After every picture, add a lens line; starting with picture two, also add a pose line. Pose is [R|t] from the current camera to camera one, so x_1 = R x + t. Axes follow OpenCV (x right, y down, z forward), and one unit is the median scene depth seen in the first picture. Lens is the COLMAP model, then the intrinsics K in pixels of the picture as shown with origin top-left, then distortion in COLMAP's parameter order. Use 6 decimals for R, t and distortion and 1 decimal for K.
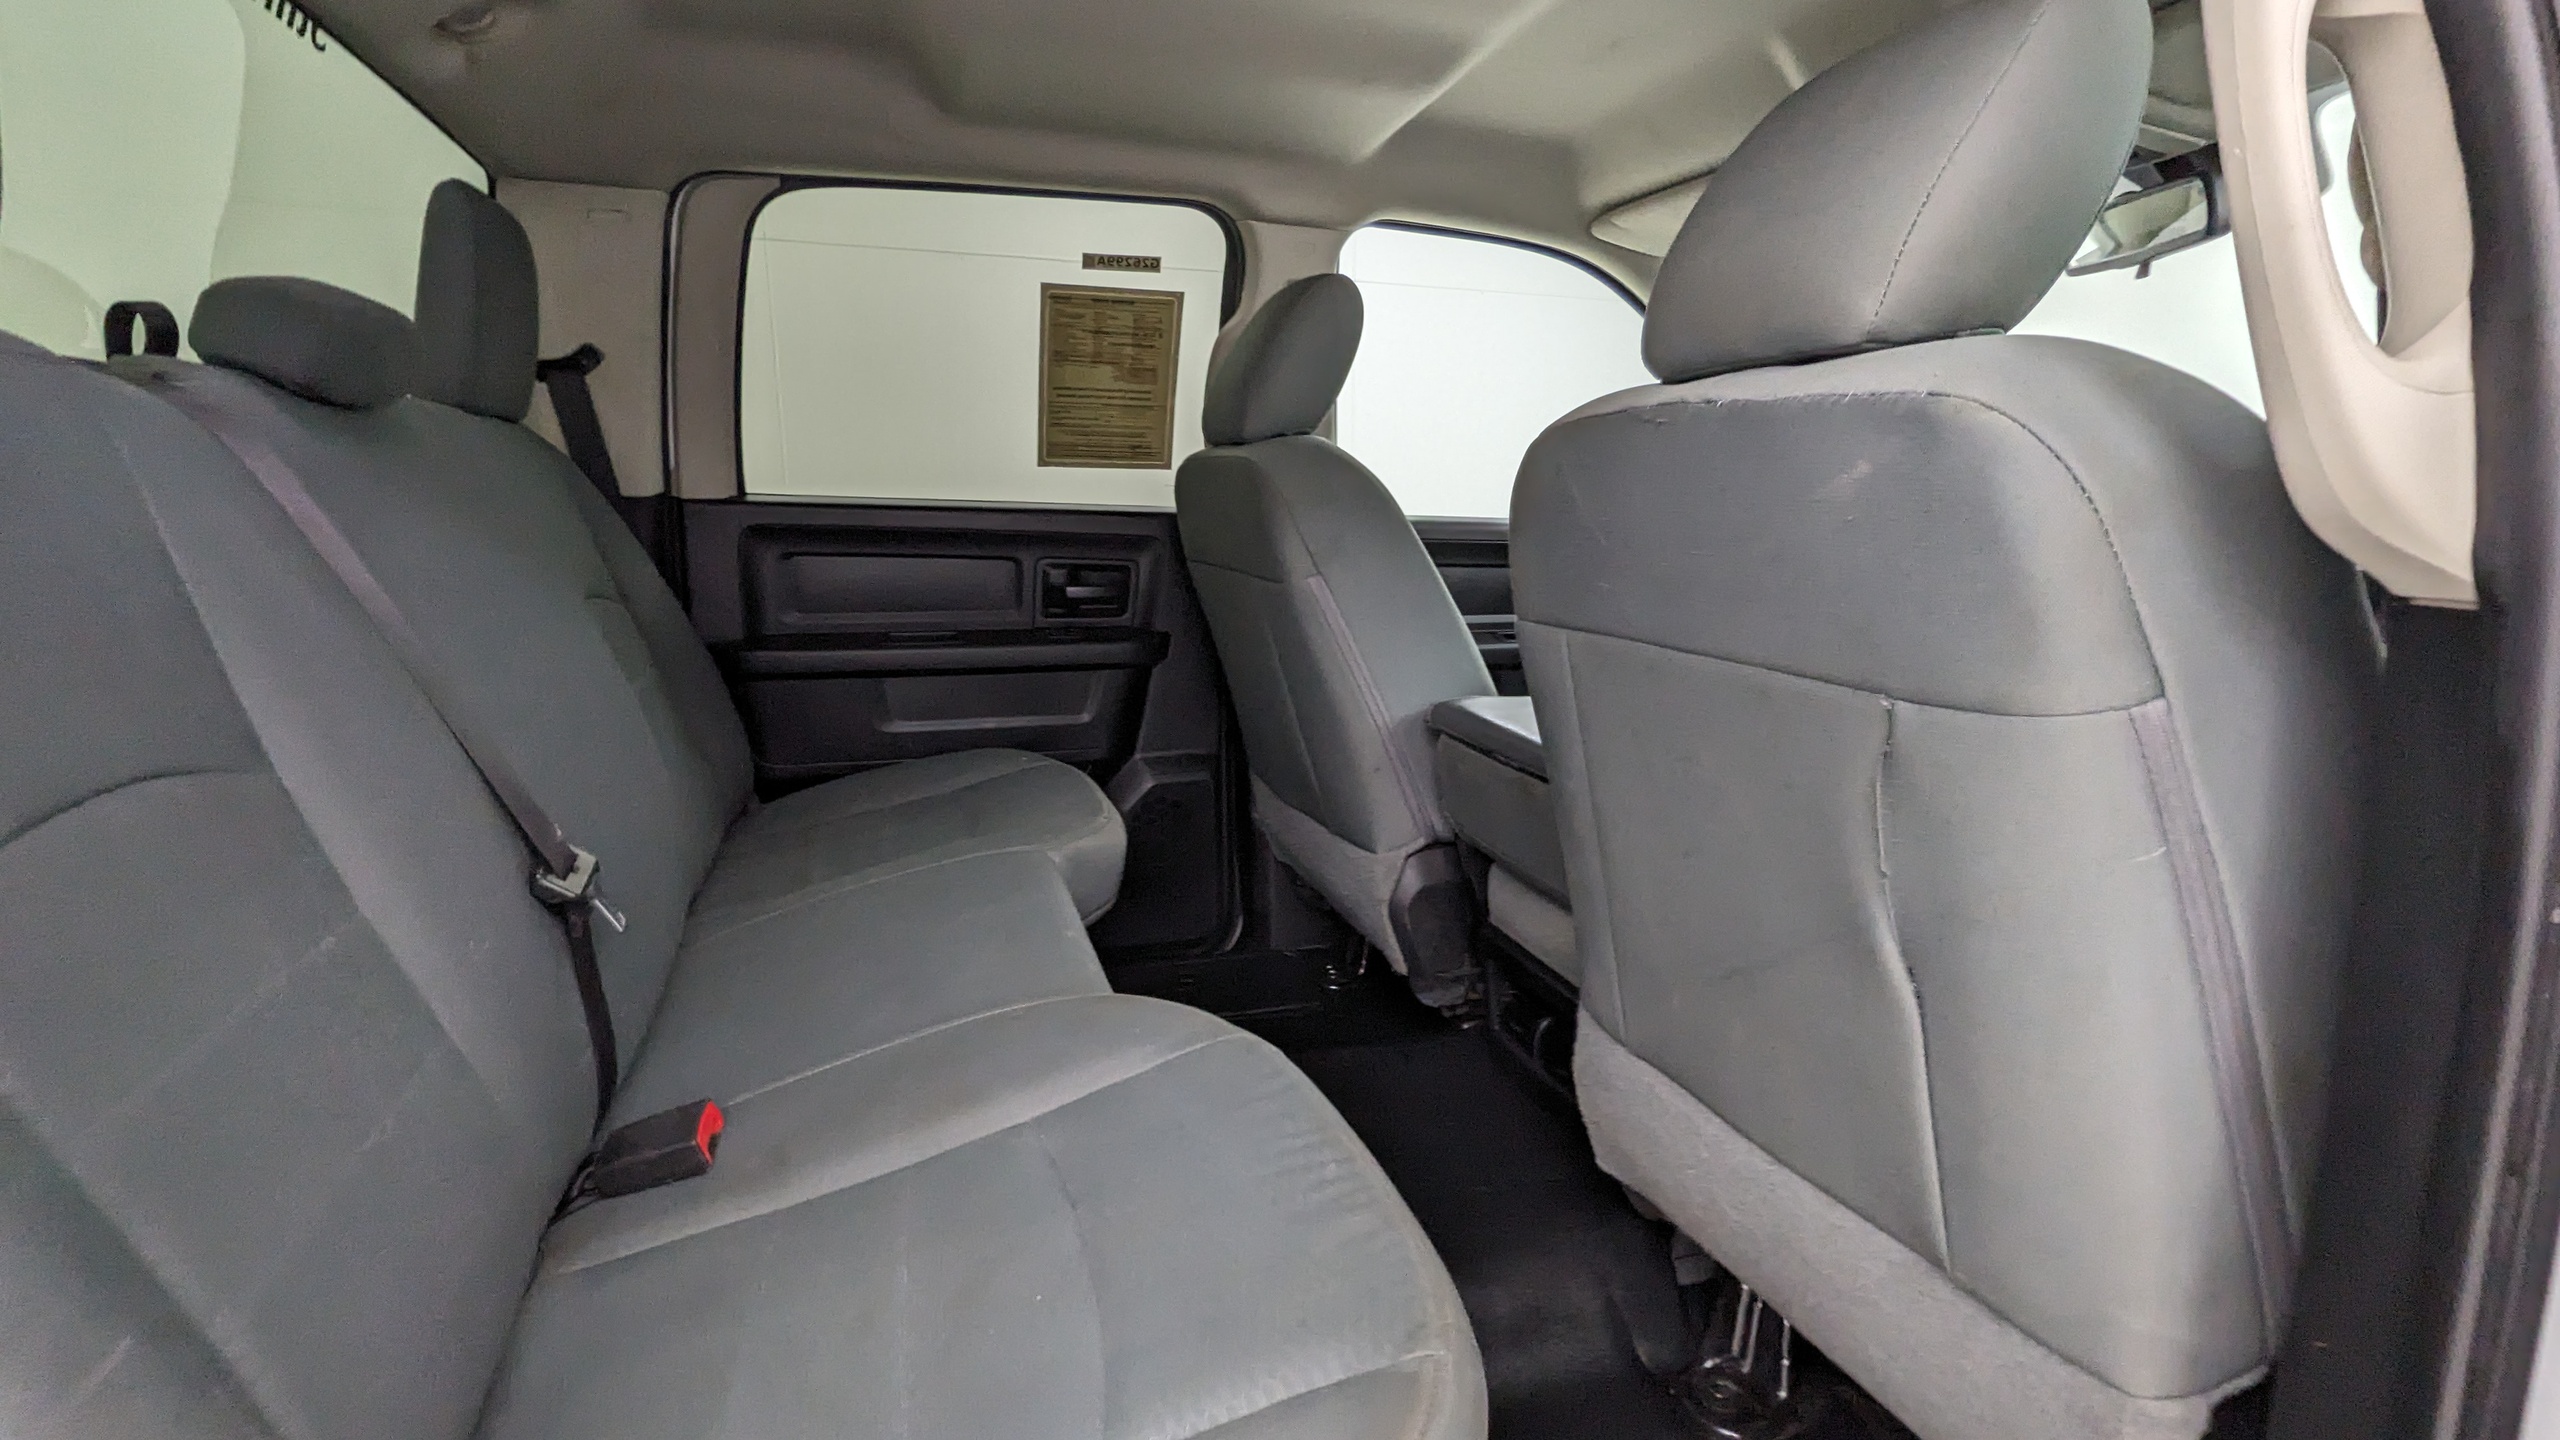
lens RADIAL K [[1214.8, 0, 1280.0], [0, 1214.8, 718.9], [0, 0, 1]] dist [-0.016206, -0.000136]
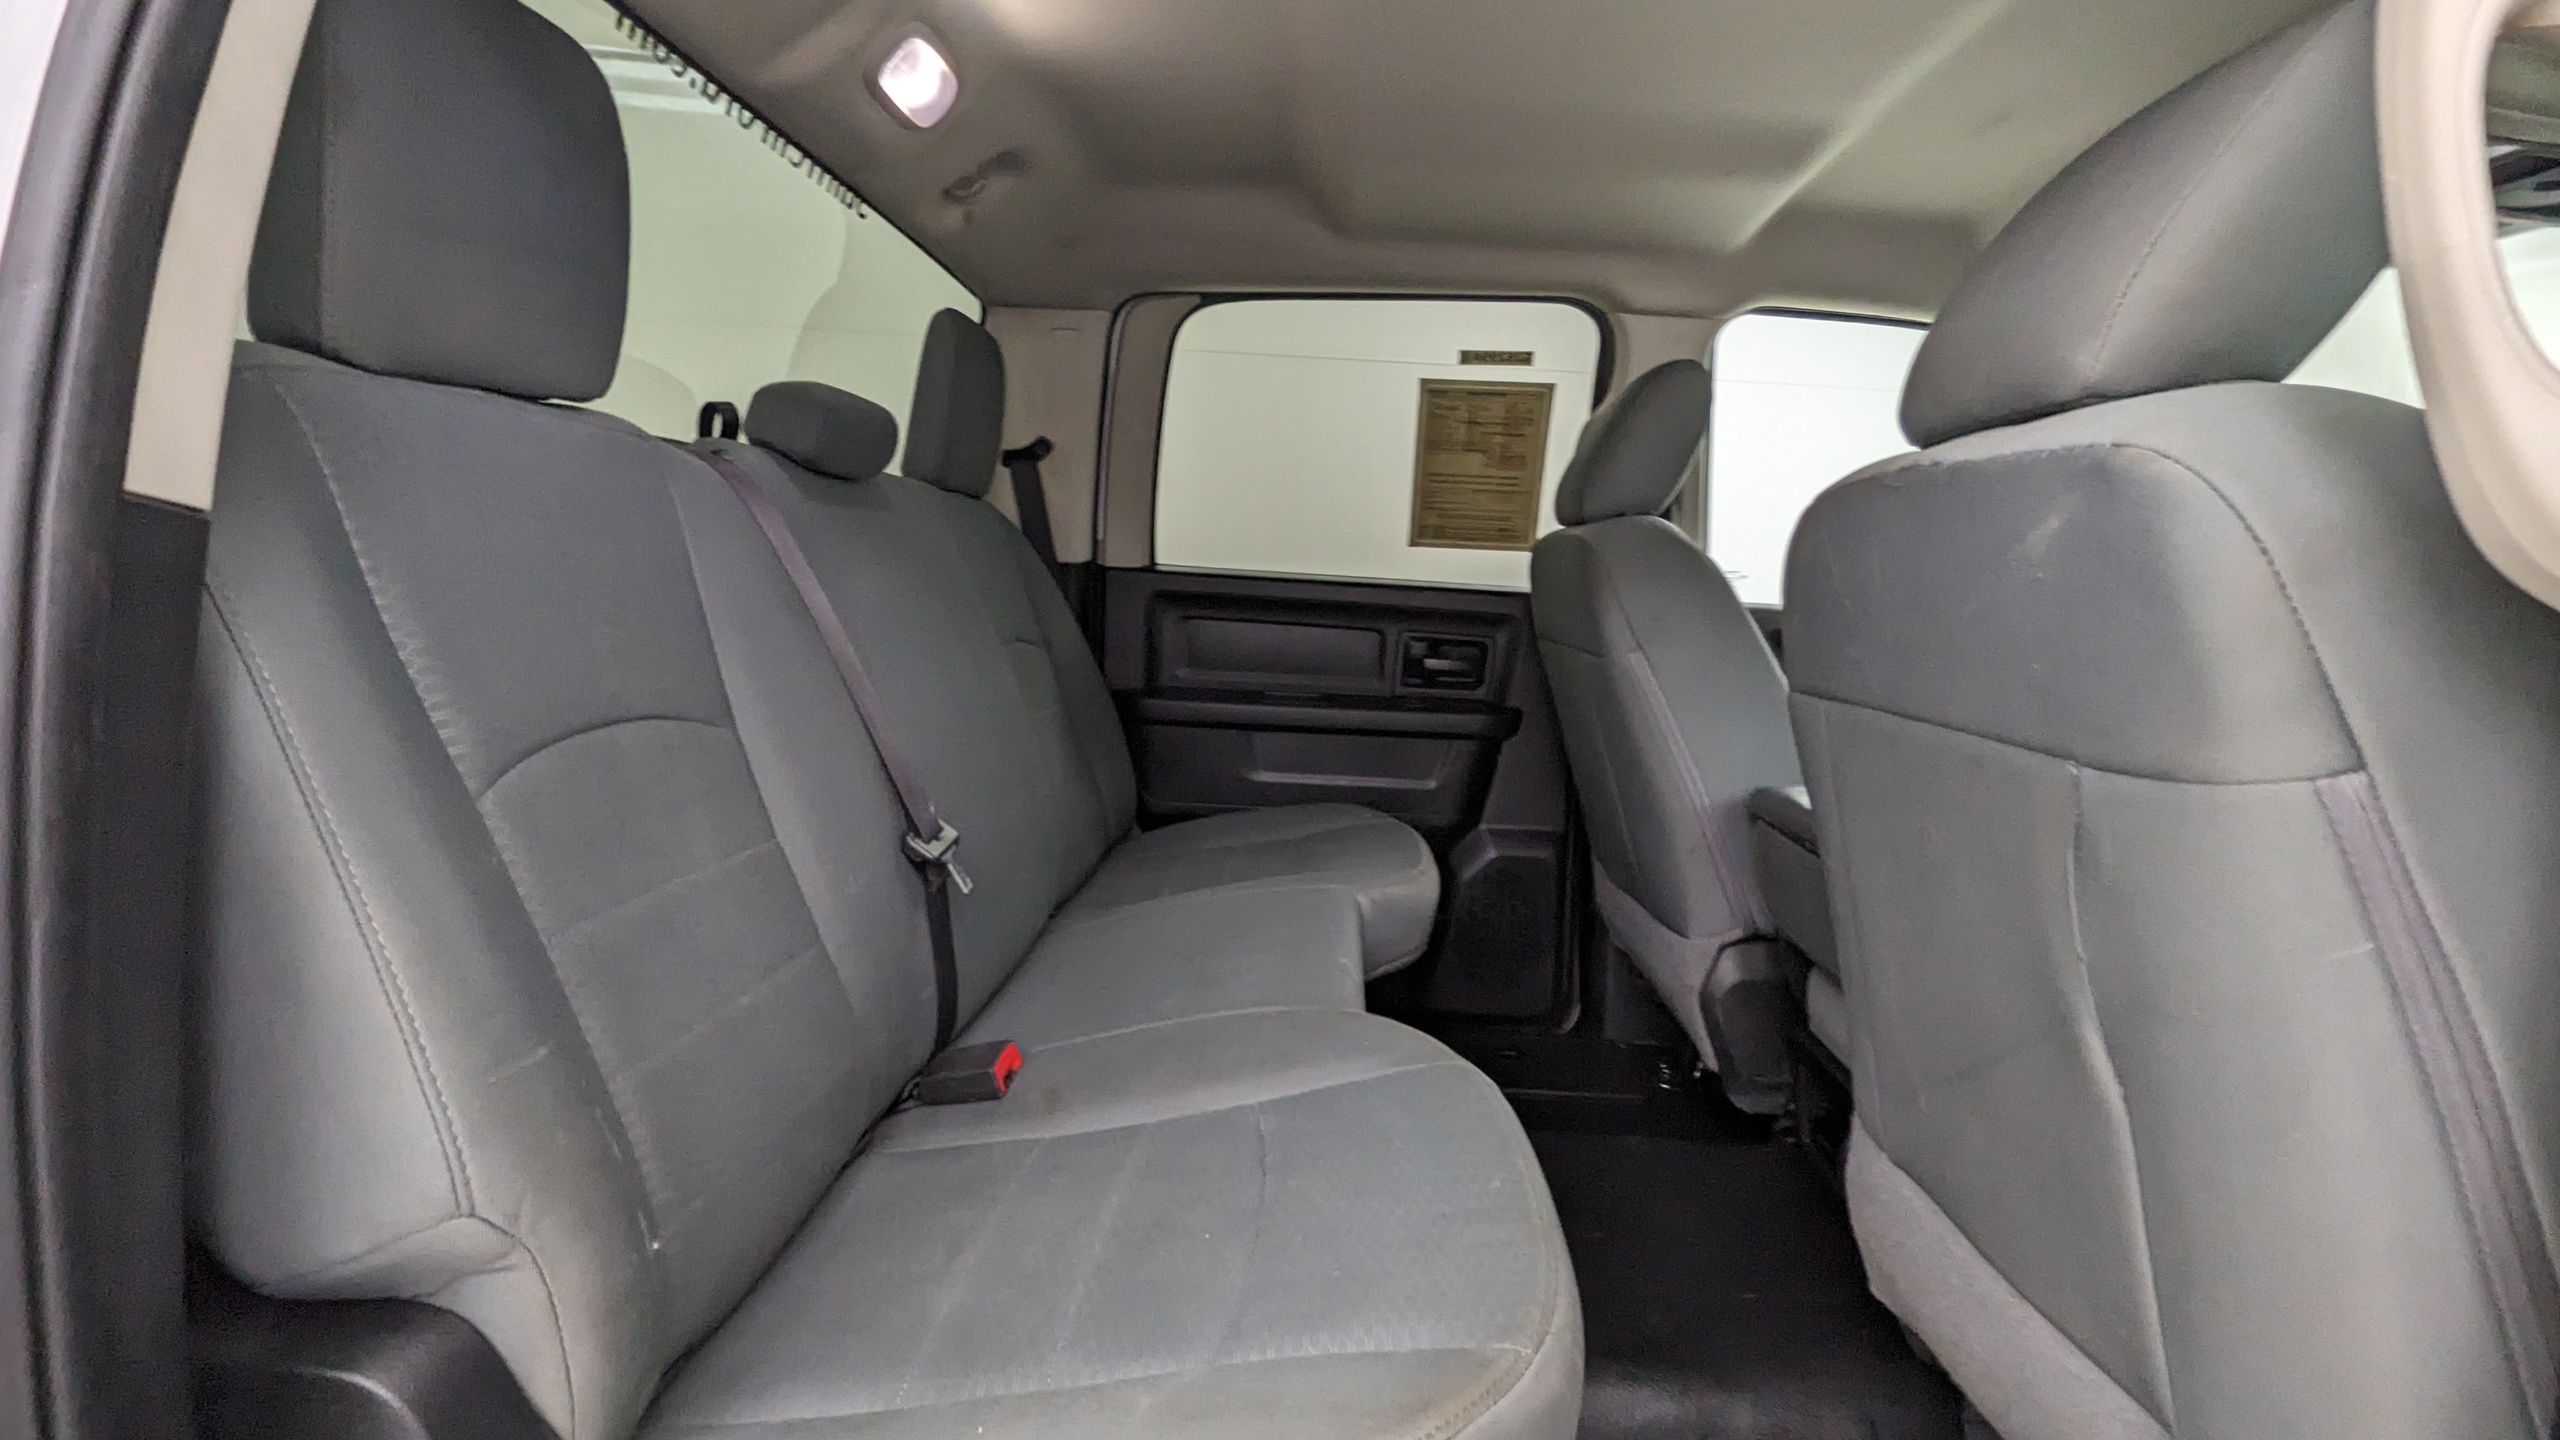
lens RADIAL K [[1214.8, 0, 1281.1], [0, 1214.8, 721.4], [0, 0, 1]] dist [-0.016206, -0.000136]
pose [[0.934804, 0.067363, -0.348719, 0.133564], [-0.093797, 0.993814, -0.059462, 0.033827], [0.342556, 0.088294, 0.935339, -0.050221]]
